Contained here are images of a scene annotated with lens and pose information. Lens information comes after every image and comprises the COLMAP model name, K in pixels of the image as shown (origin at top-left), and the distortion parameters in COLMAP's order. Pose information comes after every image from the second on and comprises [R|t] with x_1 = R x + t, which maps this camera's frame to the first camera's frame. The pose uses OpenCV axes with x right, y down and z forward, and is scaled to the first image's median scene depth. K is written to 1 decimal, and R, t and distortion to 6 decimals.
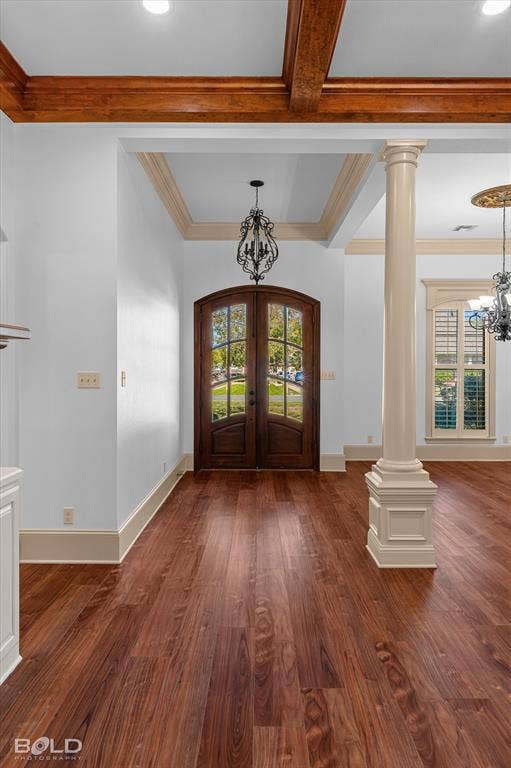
lens RADIAL K [[497.0, 0, 257.4], [0, 497.0, 373.7], [0, 0, 1]] dist [0.001369, 0.002704]
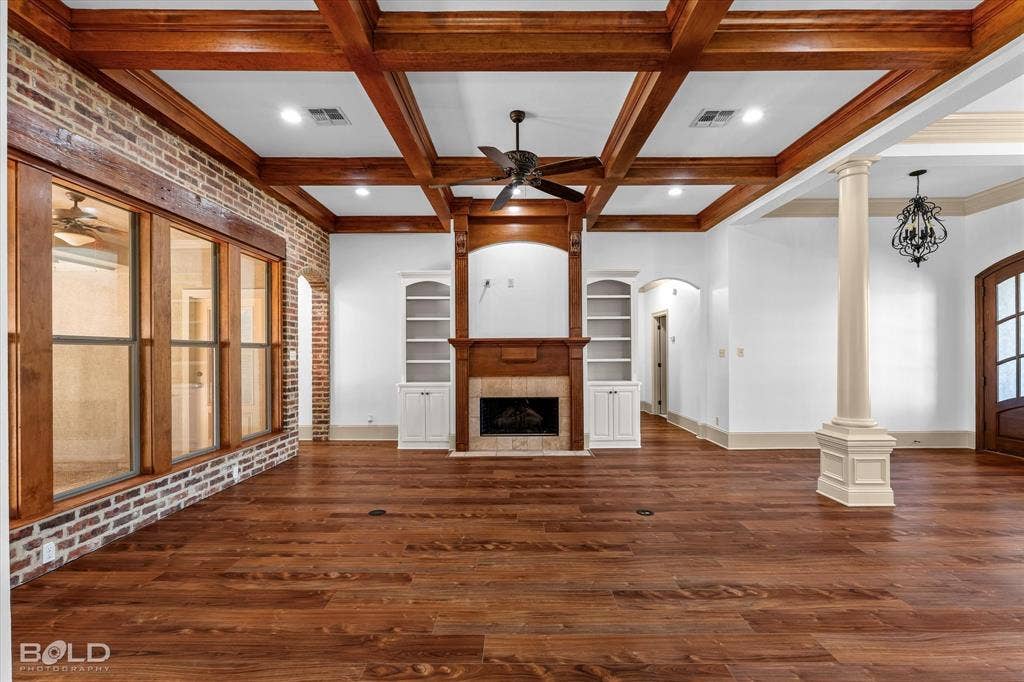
lens RADIAL K [[452.4, 0, 513.3], [0, 452.4, 350.4], [0, 0, 1]] dist [-0.010912, 0.006019]
pose [[-0.003071, -0.008639, -0.999958, 0.914499], [-0.003246, 0.999958, -0.008629, 0.014082], [0.999990, 0.003219, -0.003099, 0.114950]]
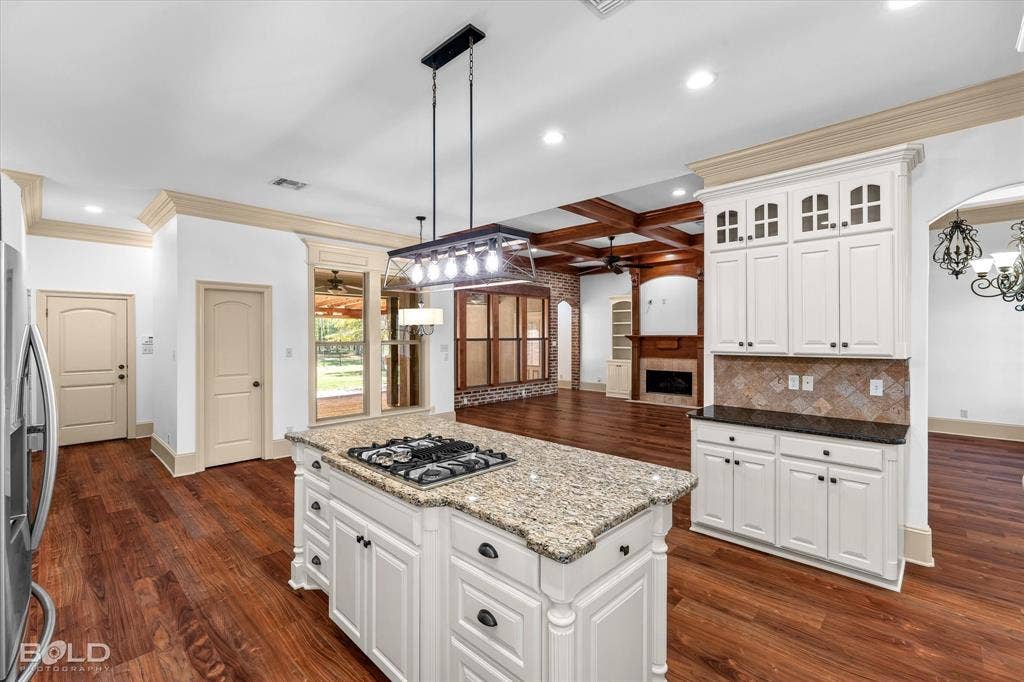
lens RADIAL K [[452.4, 0, 515.1], [0, 452.4, 331.3], [0, 0, 1]] dist [-0.010912, 0.006019]
pose [[-0.687161, -0.007625, -0.726465, 1.532344], [-0.006225, 0.999970, -0.004608, -0.027320], [0.726479, 0.001356, -0.687188, 0.912033]]
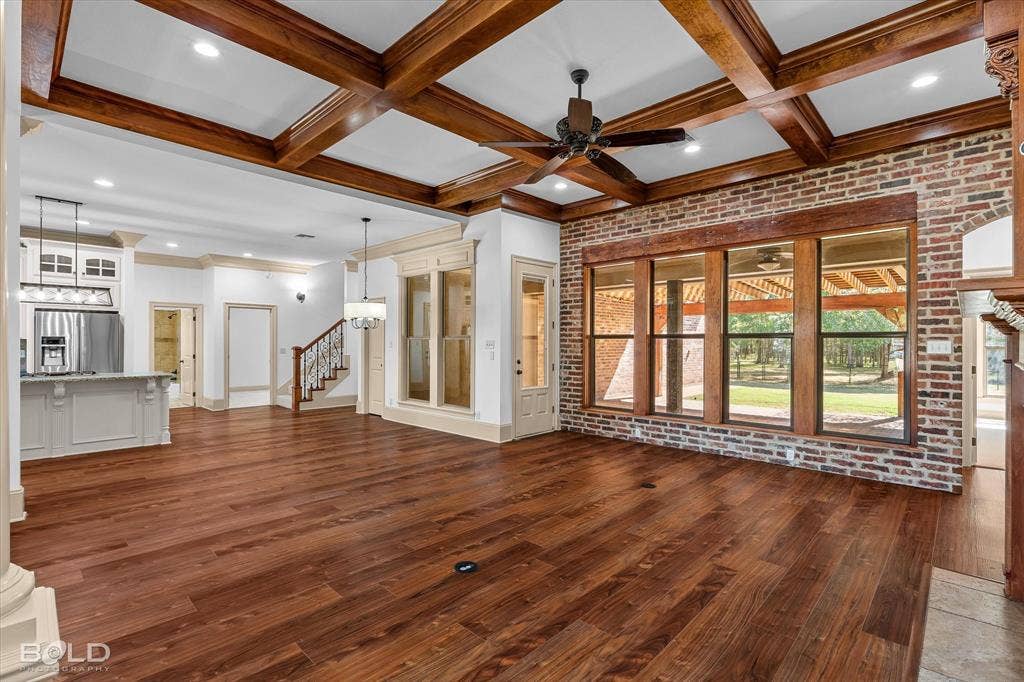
lens RADIAL K [[472.8, 0, 514.2], [0, 472.8, 341.2], [0, 0, 1]] dist [-0.009236, 0.004199]
pose [[-0.723654, -0.001322, 0.690162, -0.135839], [0.001279, 0.999994, 0.003256, 0.005513], [-0.690162, 0.003239, -0.723647, 0.634188]]
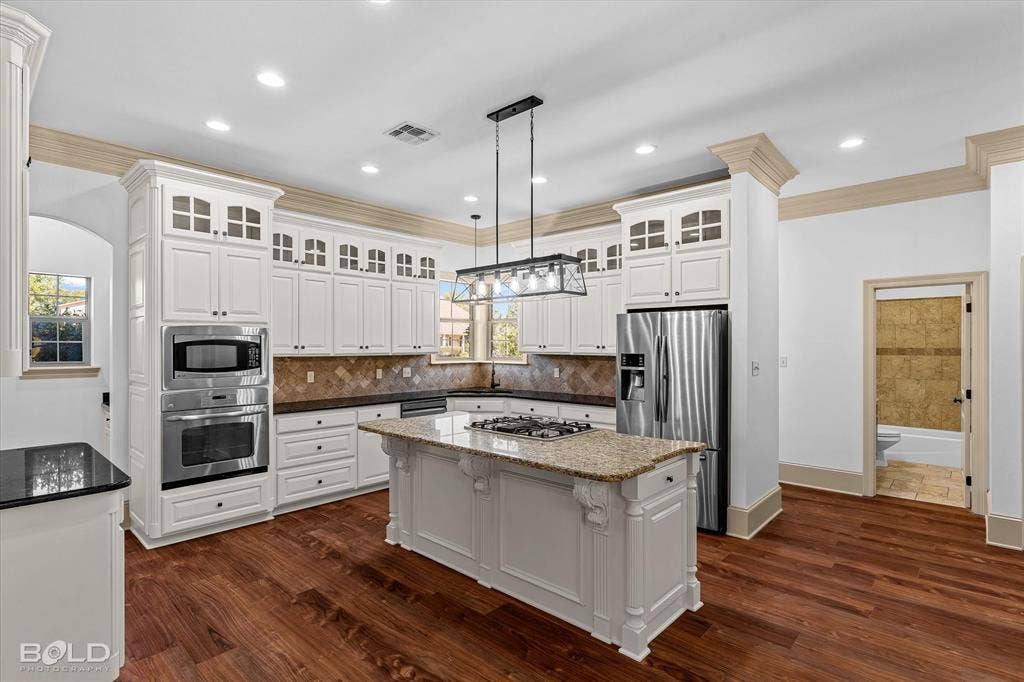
lens RADIAL K [[501.8, 0, 515.5], [0, 501.8, 346.6], [0, 0, 1]] dist [-0.012096, 0.004091]
pose [[0.677012, -0.005042, 0.735955, 0.836788], [0.008250, 0.999966, -0.000738, -0.015680], [-0.735926, 0.006571, 0.677030, 0.180932]]
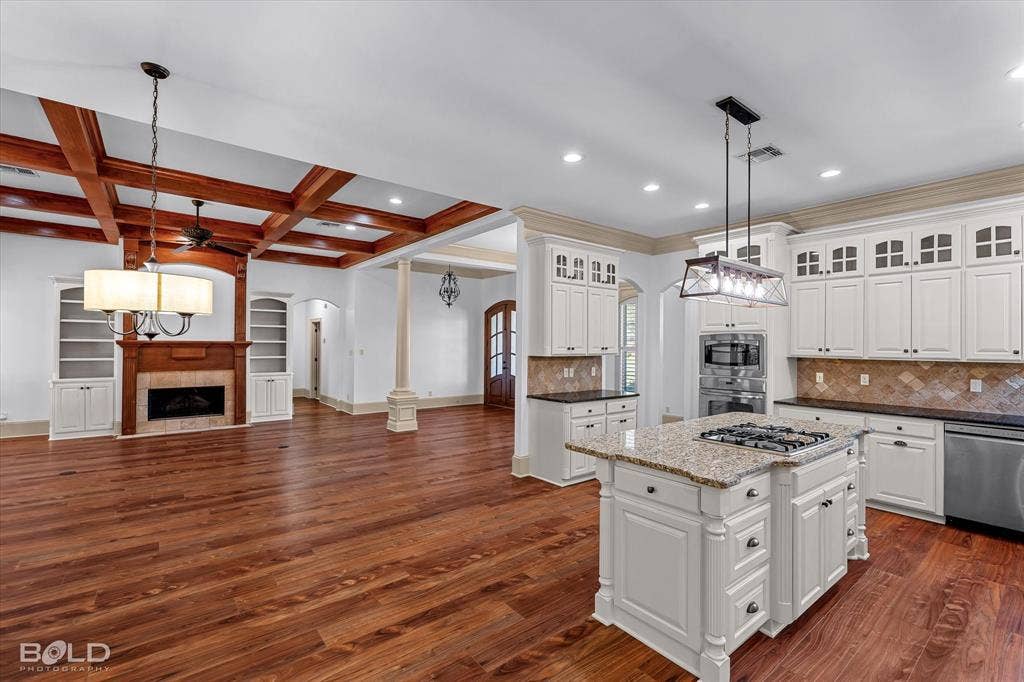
lens RADIAL K [[452.4, 0, 513.7], [0, 452.4, 342.2], [0, 0, 1]] dist [-0.010912, 0.006019]
pose [[0.621456, -0.002589, -0.783445, 1.516213], [-0.012461, 0.999835, -0.013189, -0.014066], [0.783350, 0.017959, 0.621322, 0.048028]]
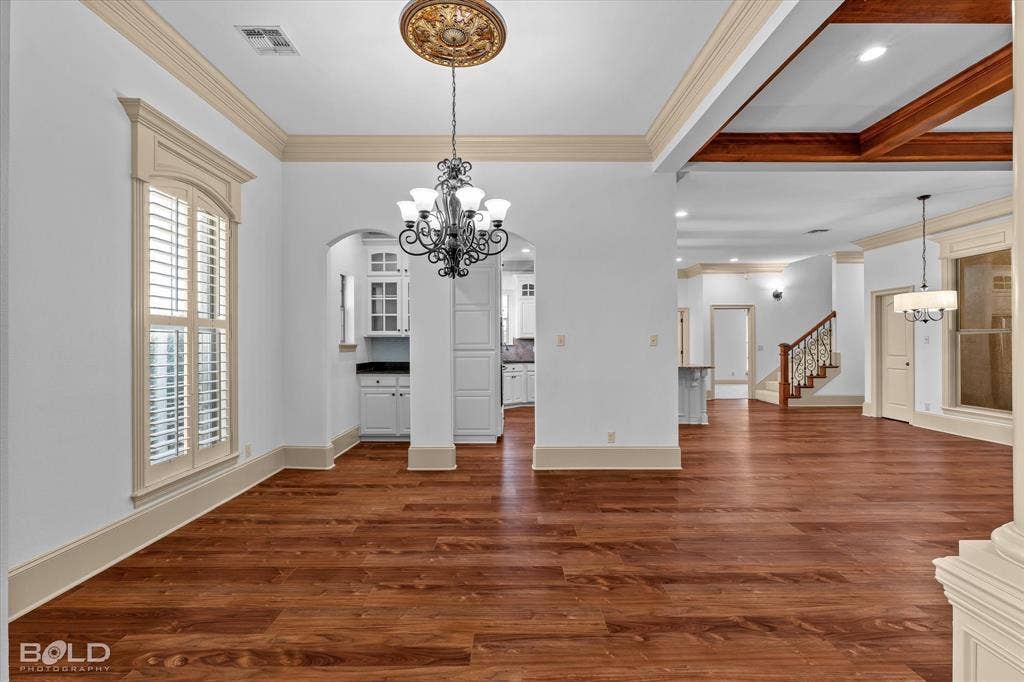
lens RADIAL K [[452.4, 0, 503.6], [0, 452.4, 341.1], [0, 0, 1]] dist [-0.010912, 0.006019]
pose [[0.005926, -0.000059, 0.999982, -0.045069], [0.010773, 0.999942, -0.000004, 0.010538], [-0.999924, 0.010773, 0.005926, 0.947638]]
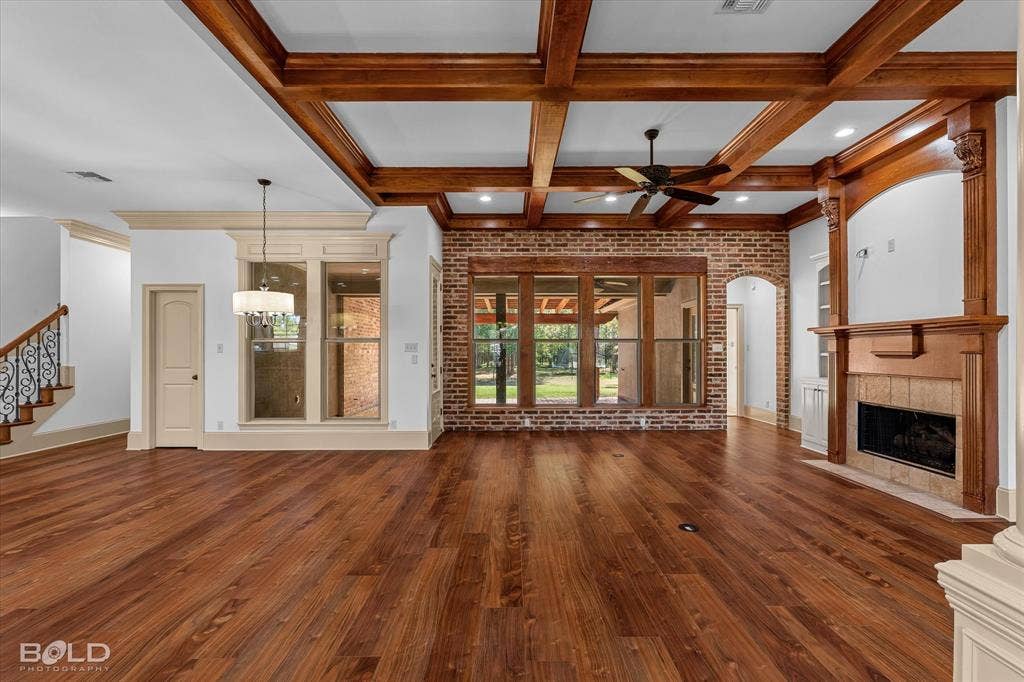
lens RADIAL K [[452.4, 0, 513.7], [0, 452.4, 348.5], [0, 0, 1]] dist [-0.010912, 0.006019]
pose [[-0.999993, -0.000199, -0.003685, 0.472484], [-0.000215, 0.999990, 0.004379, 0.014821], [0.003684, 0.004380, -0.999984, 0.883300]]
